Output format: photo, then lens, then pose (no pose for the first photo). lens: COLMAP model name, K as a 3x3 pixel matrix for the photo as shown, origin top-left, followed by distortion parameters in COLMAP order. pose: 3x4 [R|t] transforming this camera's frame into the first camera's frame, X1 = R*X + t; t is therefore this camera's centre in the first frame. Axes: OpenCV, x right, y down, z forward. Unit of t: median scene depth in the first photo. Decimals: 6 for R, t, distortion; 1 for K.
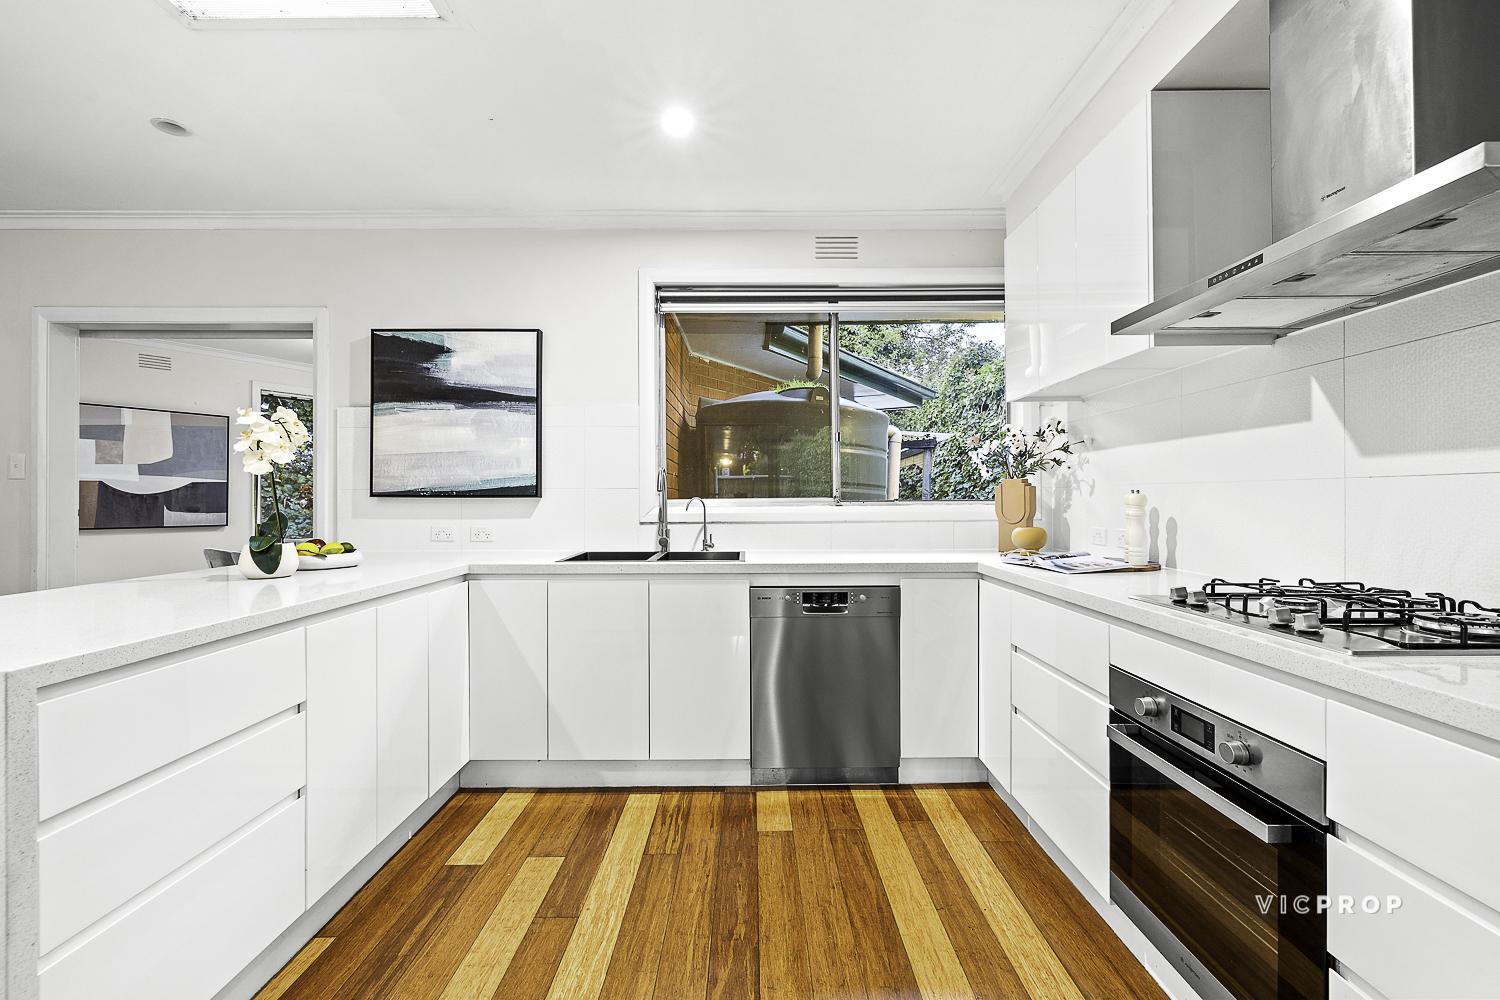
lens RADIAL K [[630.9, 0, 750.0], [0, 630.9, 500.0], [0, 0, 1]] dist [0.000269, -0.000080]
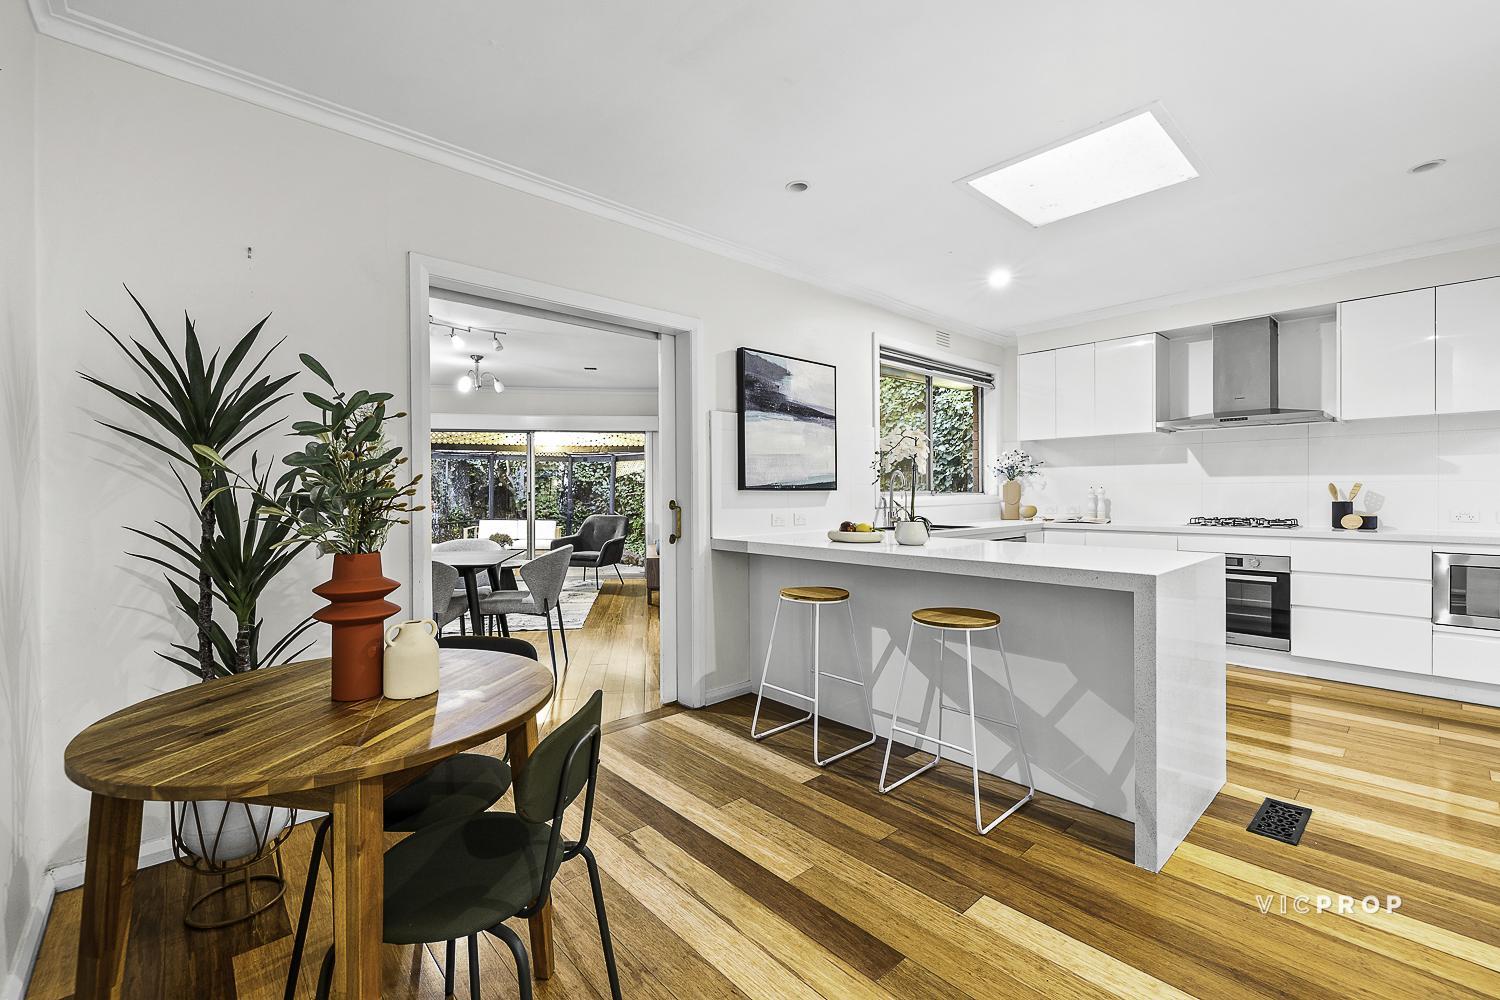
lens RADIAL K [[630.9, 0, 750.0], [0, 630.9, 500.0], [0, 0, 1]] dist [0.000269, -0.000080]
pose [[0.737029, -0.010413, 0.675781, -1.390093], [0.005388, 0.999940, 0.009532, 0.002602], [-0.675839, -0.003385, 0.737041, 0.124487]]
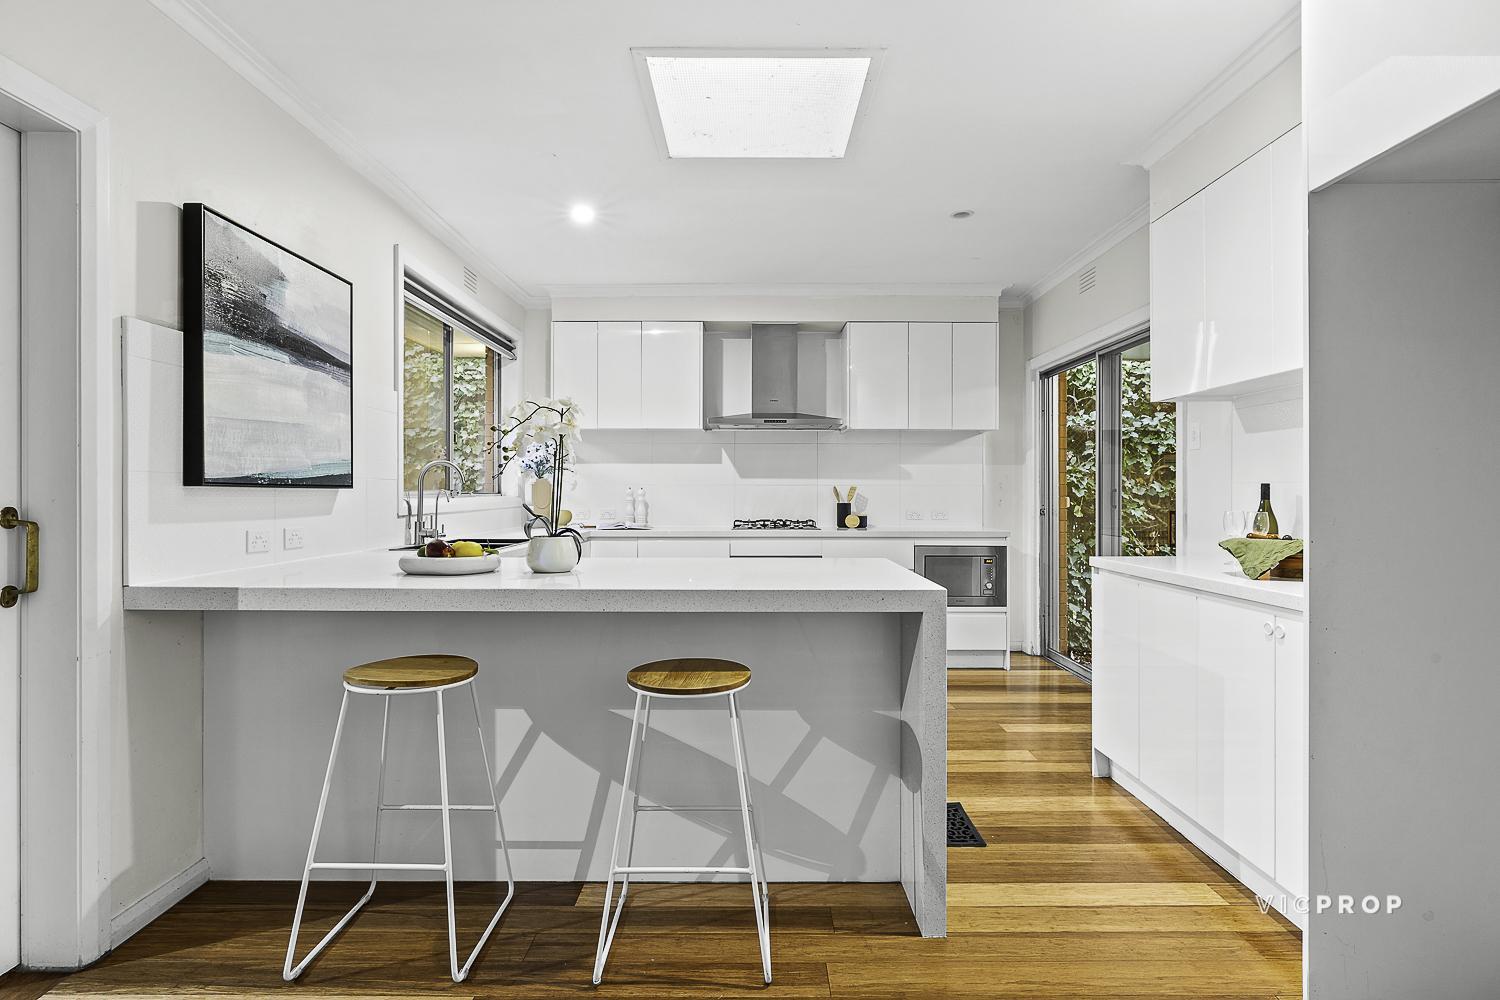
lens RADIAL K [[748.4, 0, 750.8], [0, 748.4, 495.1], [0, 0, 1]] dist [-0.004937, -0.000769]
pose [[-0.001014, -0.001522, 0.999998, -1.307256], [0.001053, 0.999998, 0.001523, 0.003462], [-0.999999, 0.001054, -0.001012, 0.482454]]
